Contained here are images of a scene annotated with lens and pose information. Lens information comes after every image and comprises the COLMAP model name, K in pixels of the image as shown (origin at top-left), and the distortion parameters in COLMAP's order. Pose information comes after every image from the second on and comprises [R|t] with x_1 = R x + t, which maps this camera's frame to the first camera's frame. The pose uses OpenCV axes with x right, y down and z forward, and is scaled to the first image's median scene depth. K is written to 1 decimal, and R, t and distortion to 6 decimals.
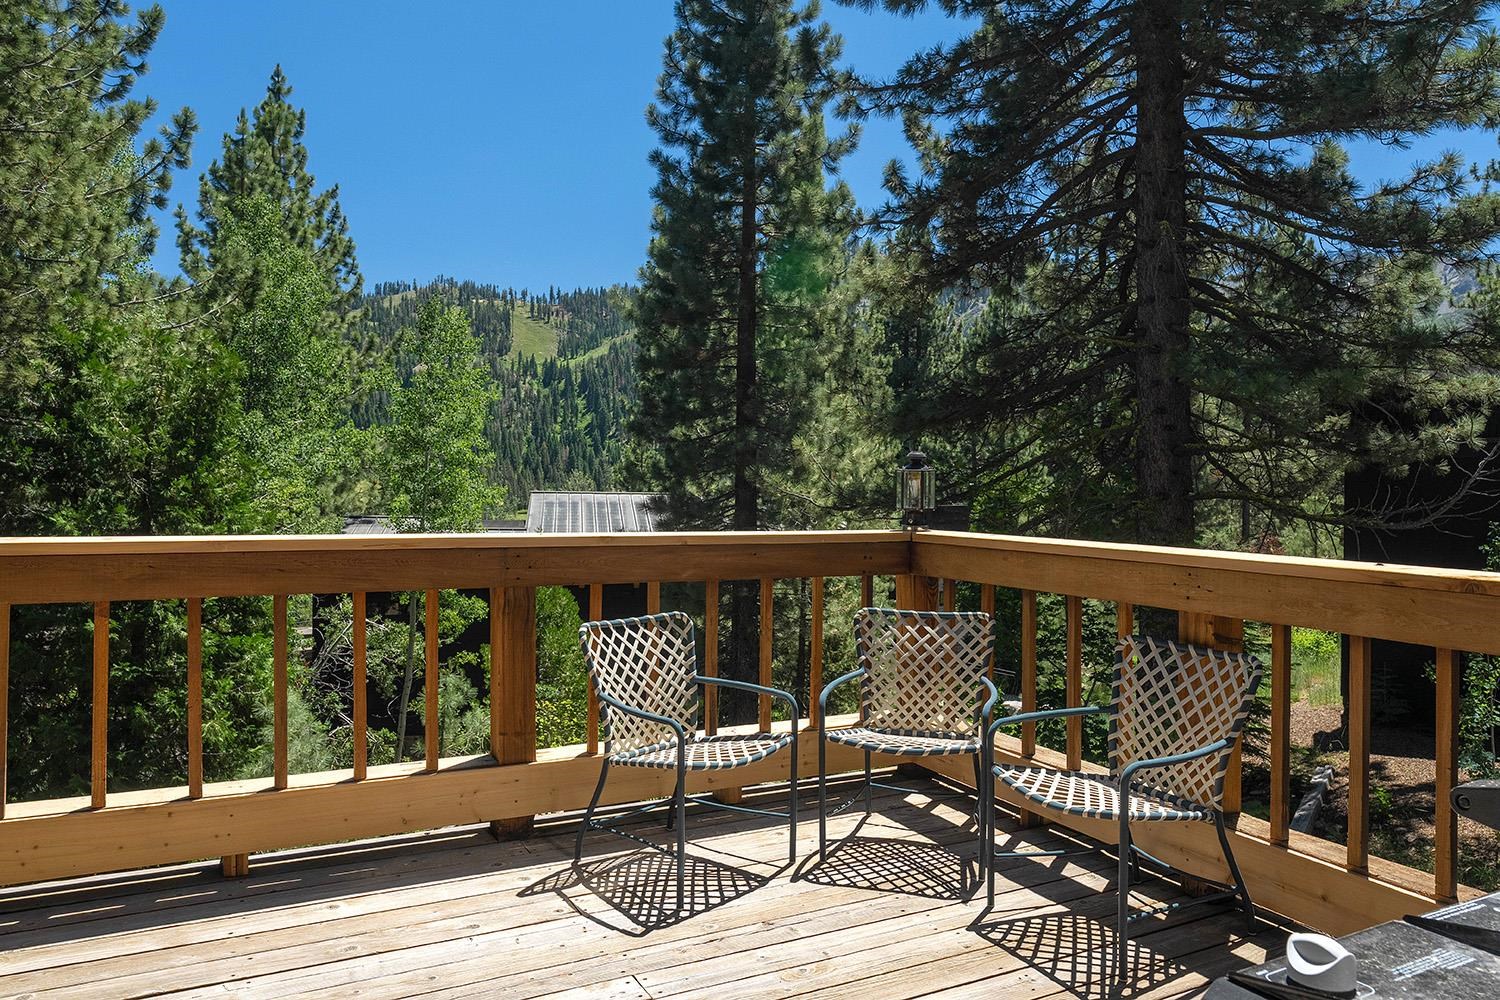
lens RADIAL K [[1080.8, 0, 750.0], [0, 1080.8, 500.0], [0, 0, 1]] dist [0.040316, -0.001229]
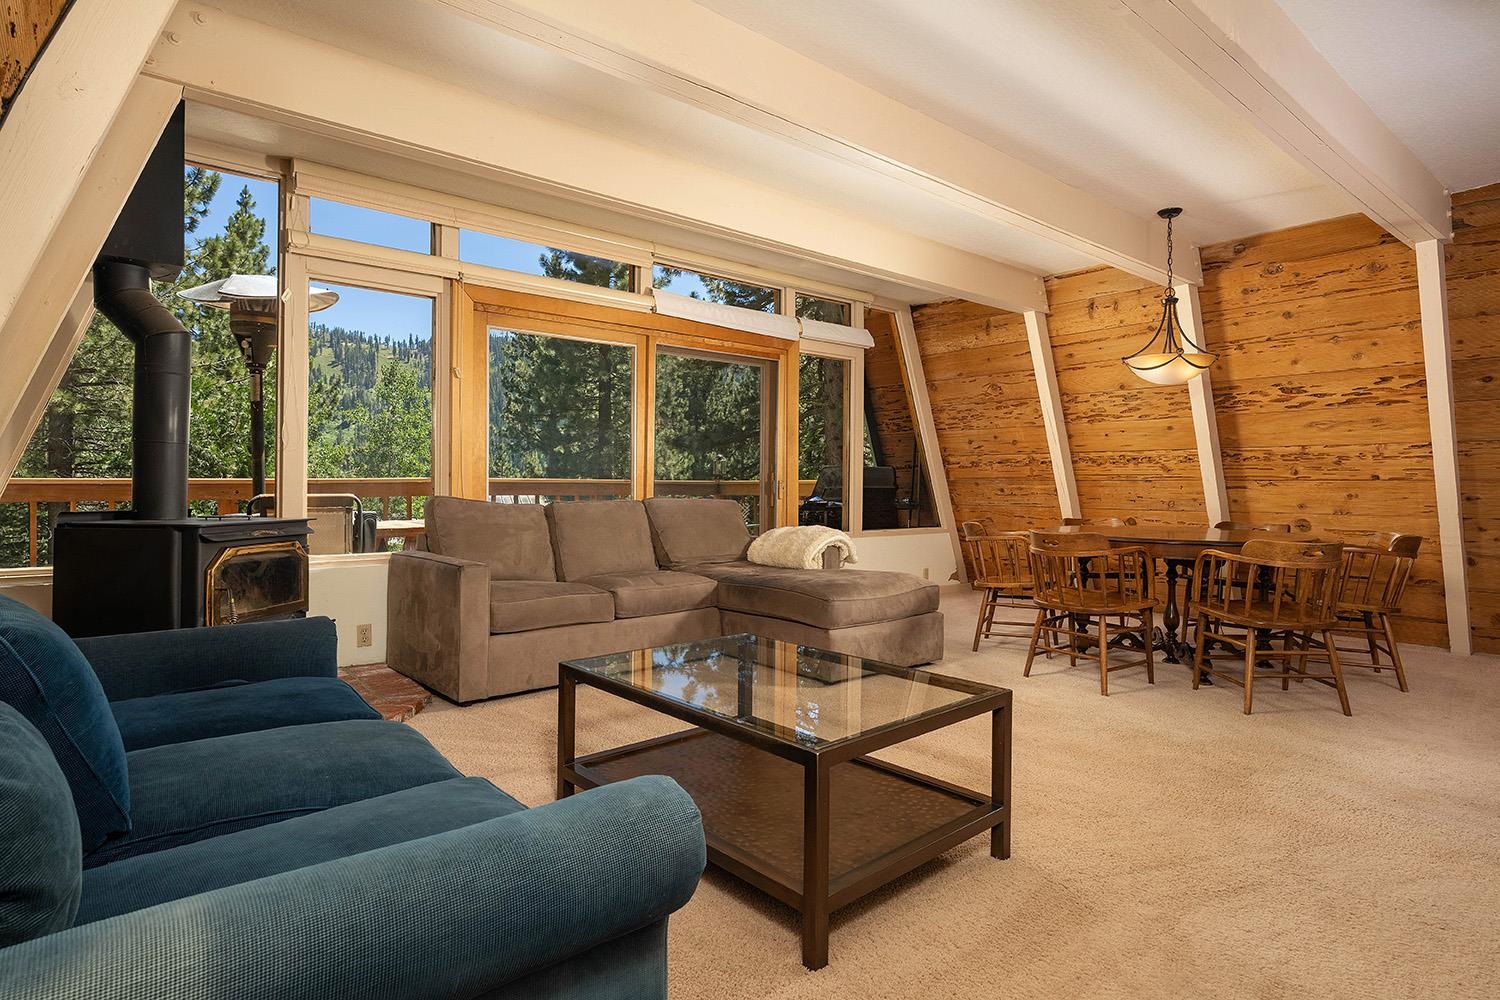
lens RADIAL K [[840.2, 0, 750.0], [0, 840.2, 500.0], [0, 0, 1]] dist [0.000643, -0.000884]
pose [[0.977736, -0.010152, 0.209594, -0.040964], [0.011163, 0.999931, -0.003642, 0.014356], [-0.209542, 0.005901, 0.977782, -0.208313]]
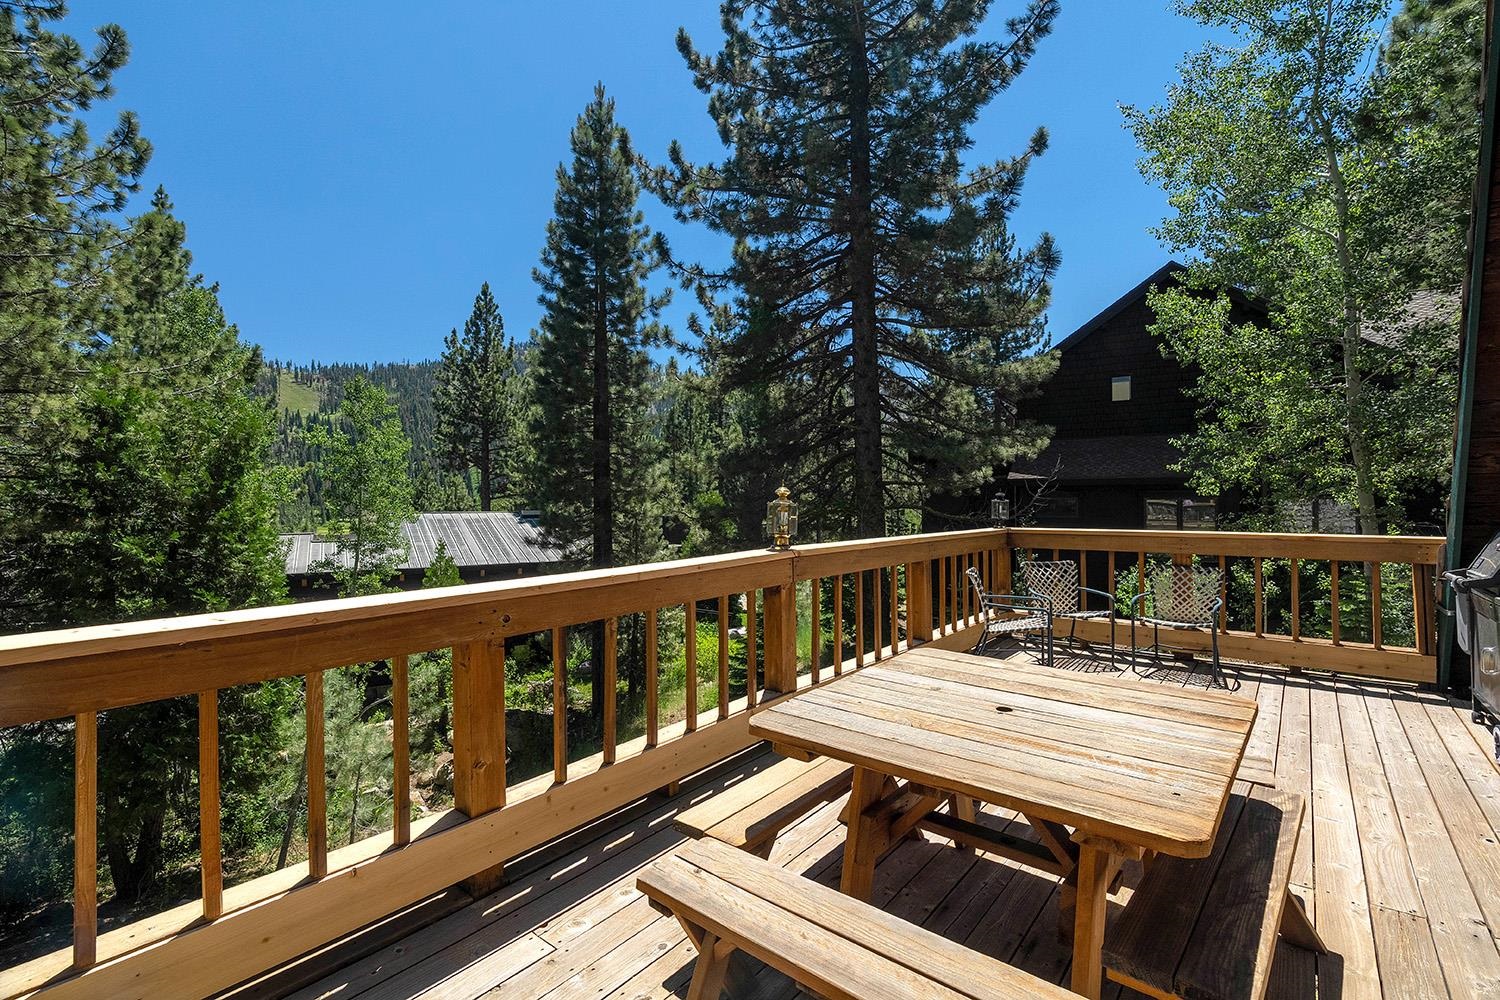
lens RADIAL K [[683.7, 0, 750.0], [0, 683.7, 500.0], [0, 0, 1]] dist [0.031582, 0.000525]
pose [[0.921683, -0.015915, 0.387618, -0.148794], [0.022351, 0.999677, -0.012102, -0.003814], [-0.387300, 0.019818, 0.921741, -0.018048]]
